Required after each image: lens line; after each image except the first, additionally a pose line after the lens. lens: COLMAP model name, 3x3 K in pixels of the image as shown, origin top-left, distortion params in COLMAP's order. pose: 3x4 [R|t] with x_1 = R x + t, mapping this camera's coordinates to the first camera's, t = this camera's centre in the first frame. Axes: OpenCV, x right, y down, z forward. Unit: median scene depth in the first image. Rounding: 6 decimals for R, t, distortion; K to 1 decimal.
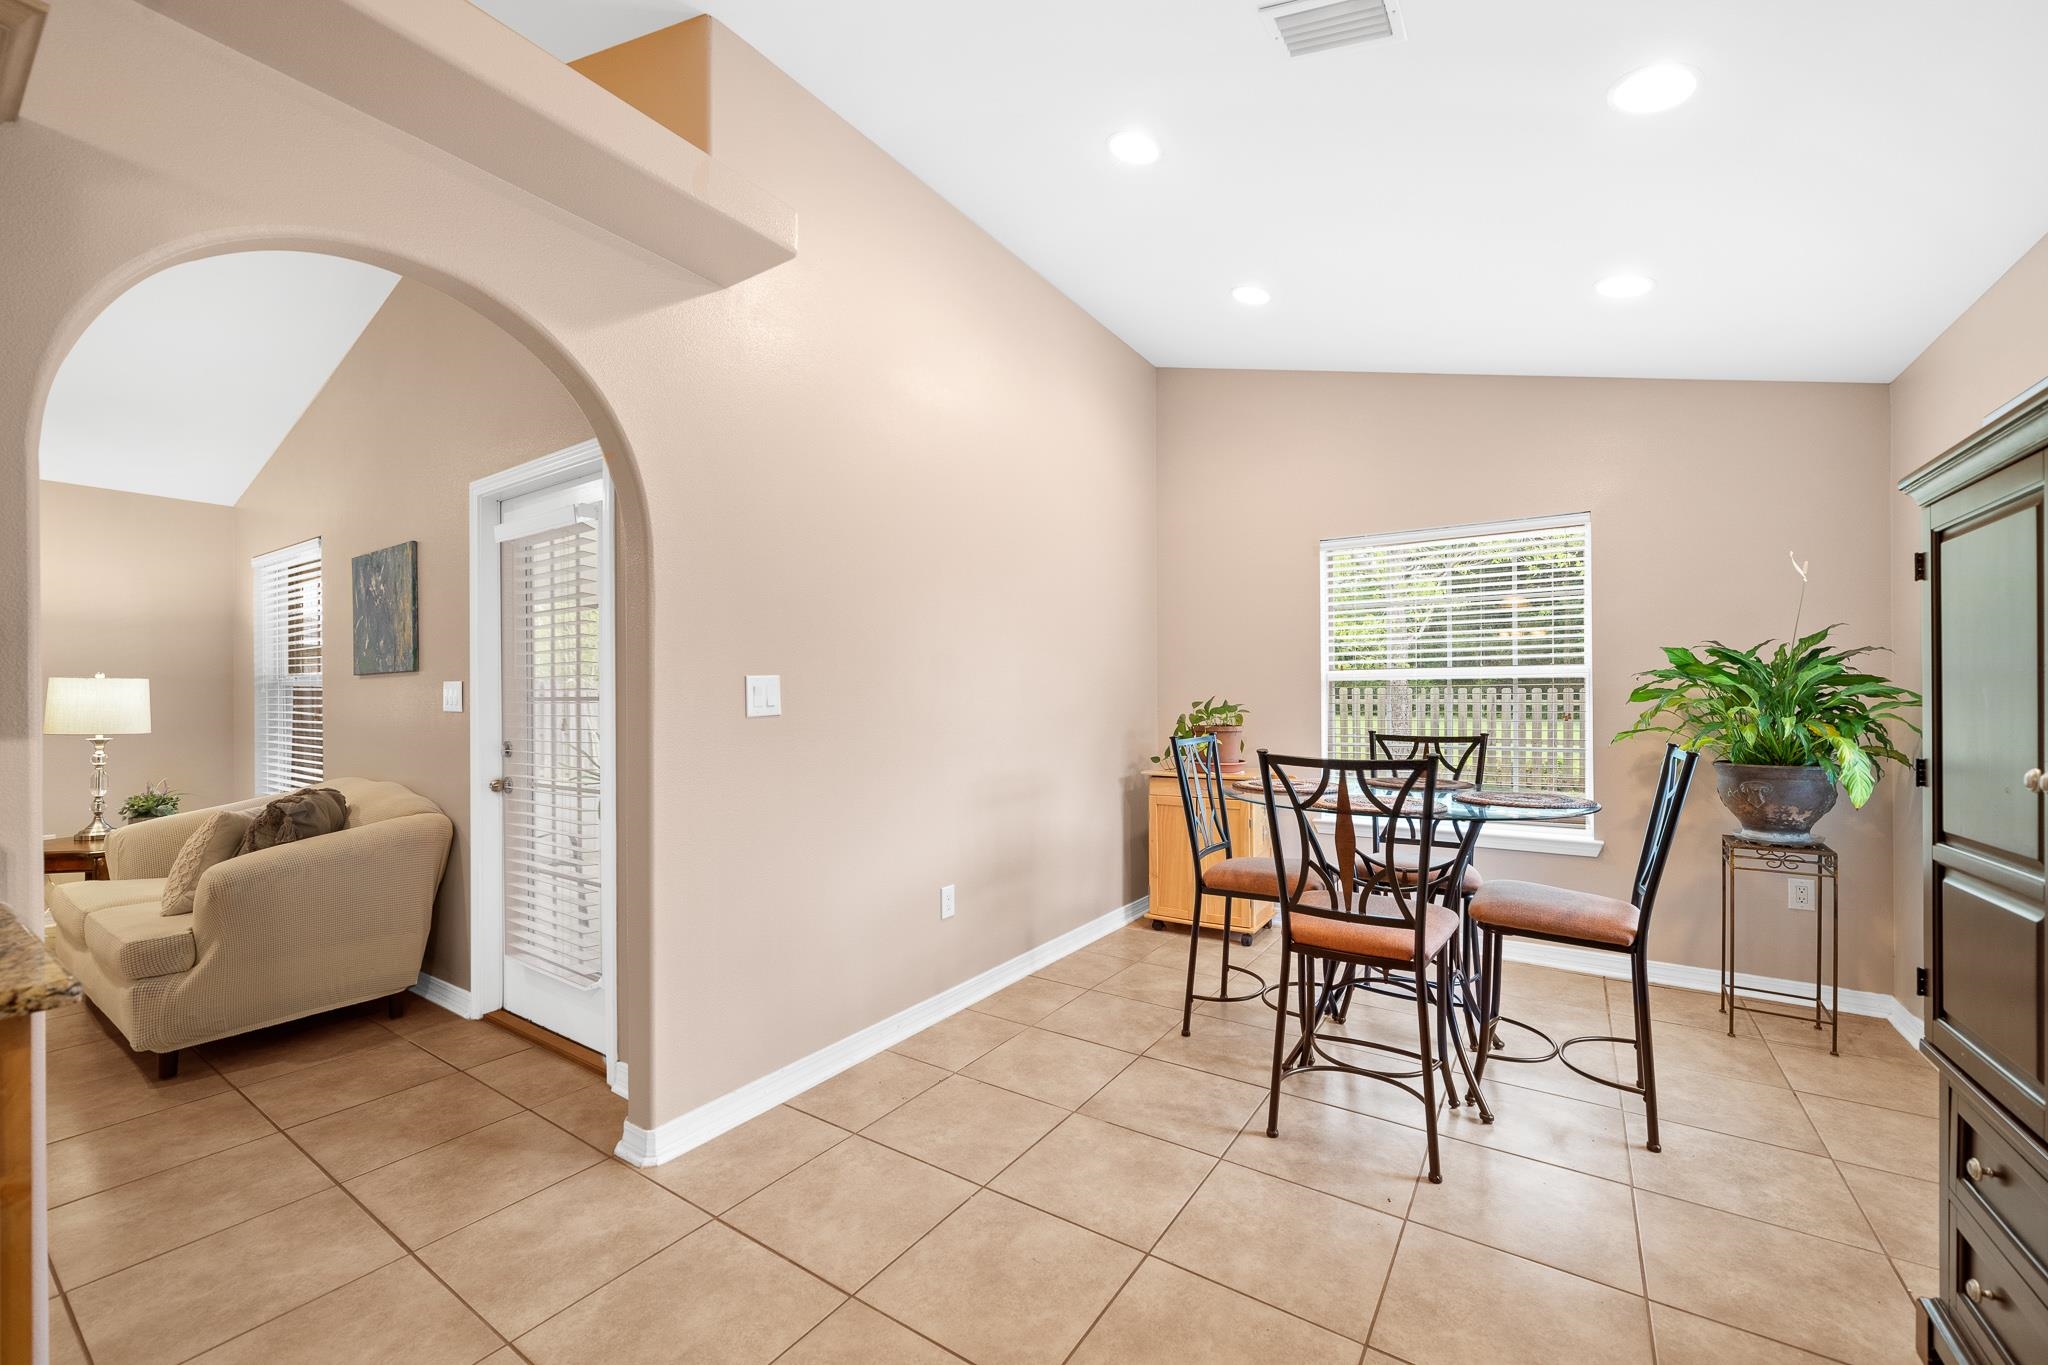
lens RADIAL K [[804.6, 0, 1016.7], [0, 804.6, 703.2], [0, 0, 1]] dist [0.000221, 0.000165]
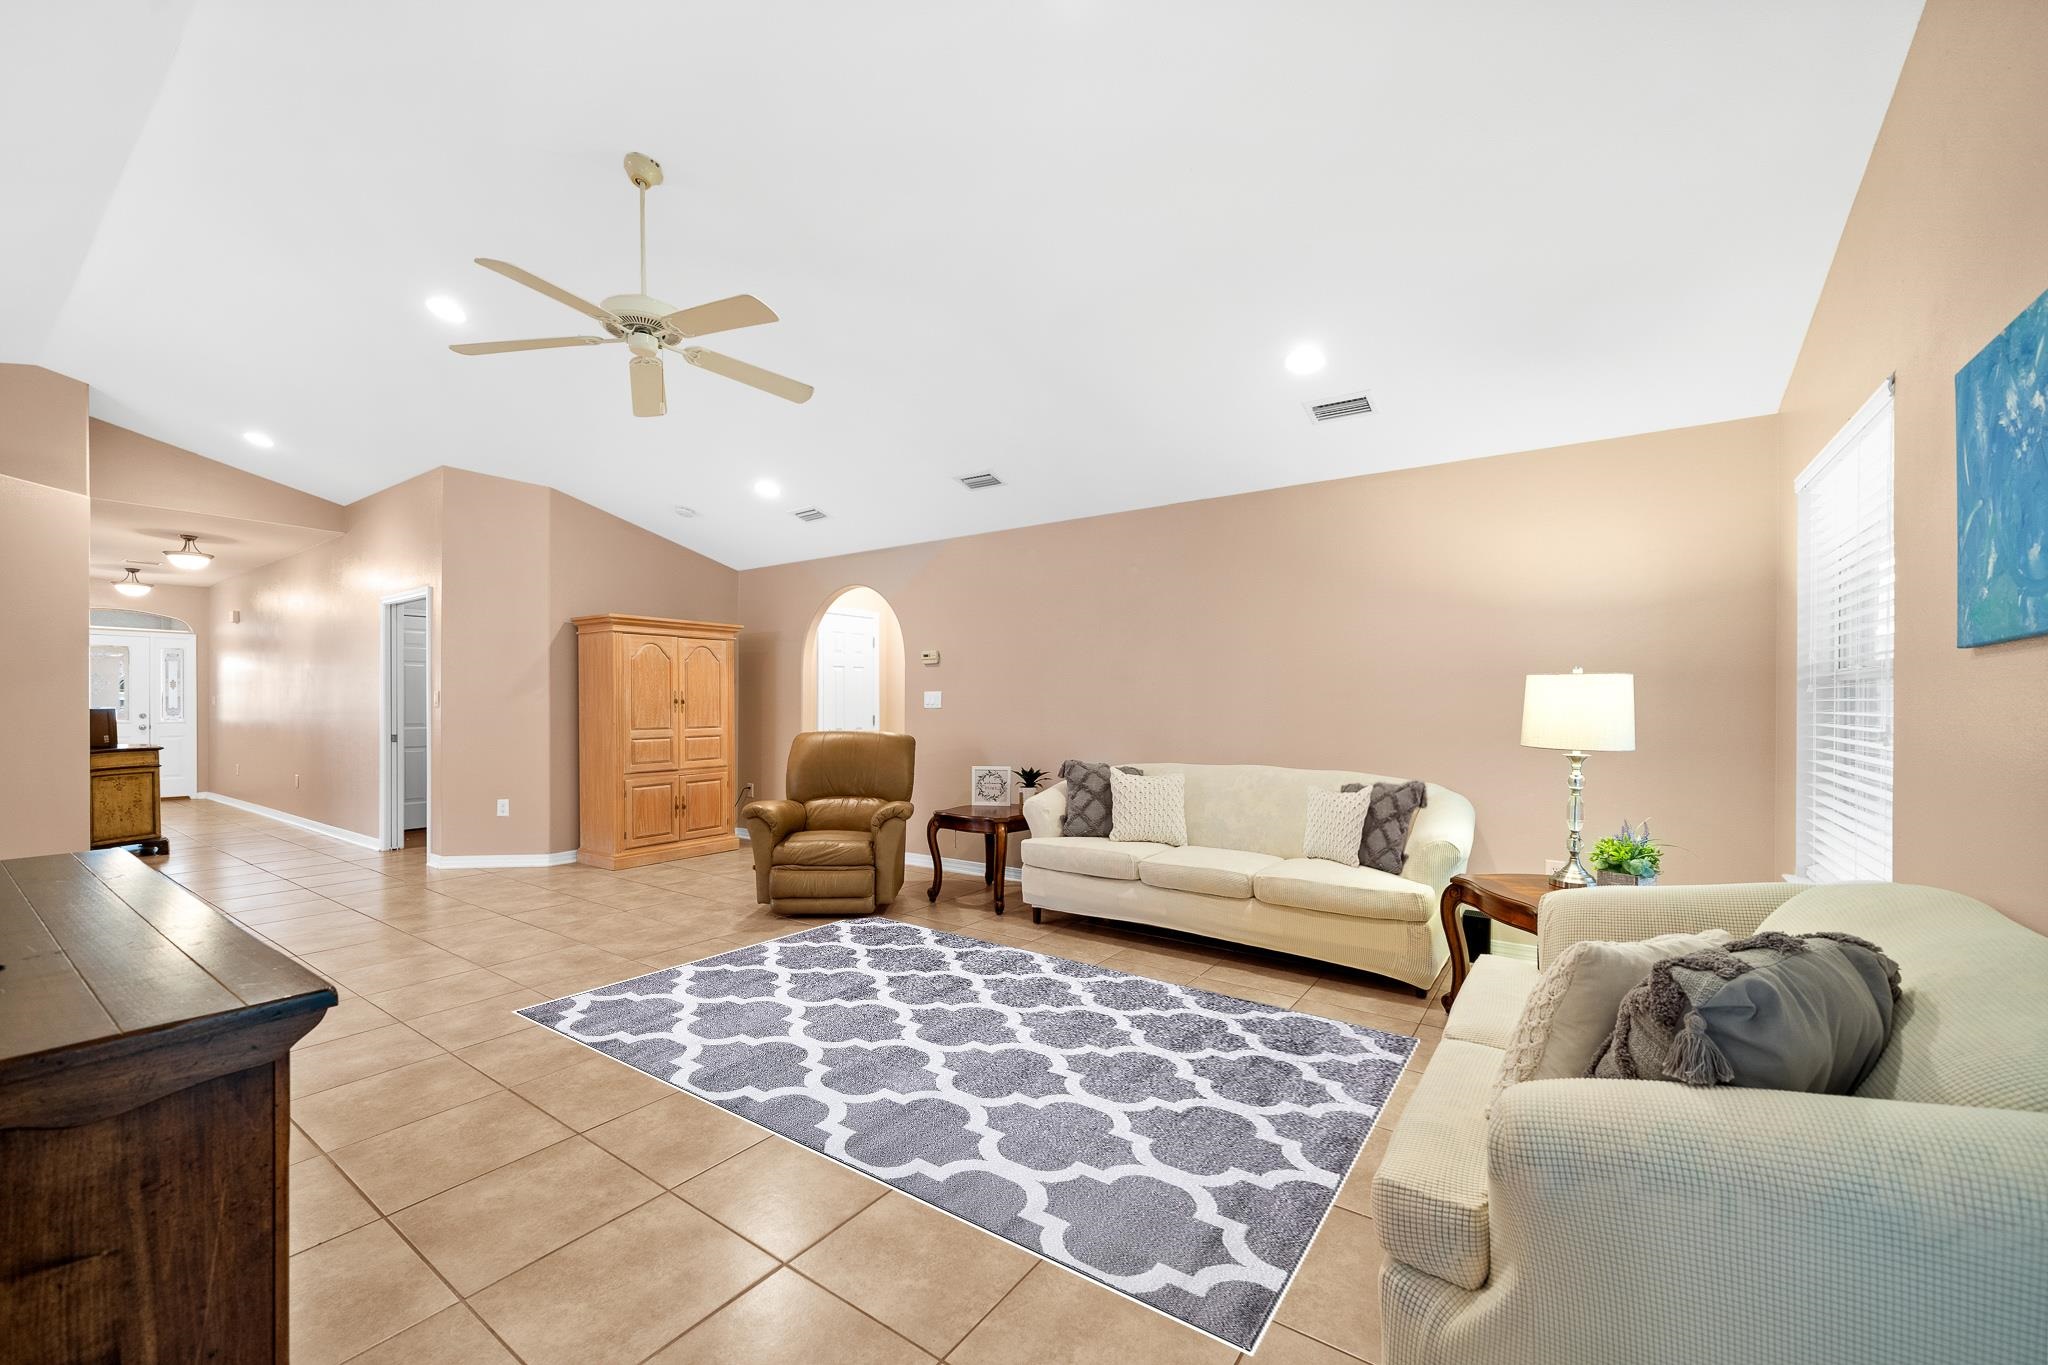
lens RADIAL K [[804.6, 0, 1016.7], [0, 804.6, 703.2], [0, 0, 1]] dist [0.000221, 0.000165]
pose [[-0.023686, 0.002582, -0.999716, -0.379197], [-0.007515, 0.999968, 0.002761, -0.003016], [0.999691, 0.007578, -0.023666, 0.503493]]
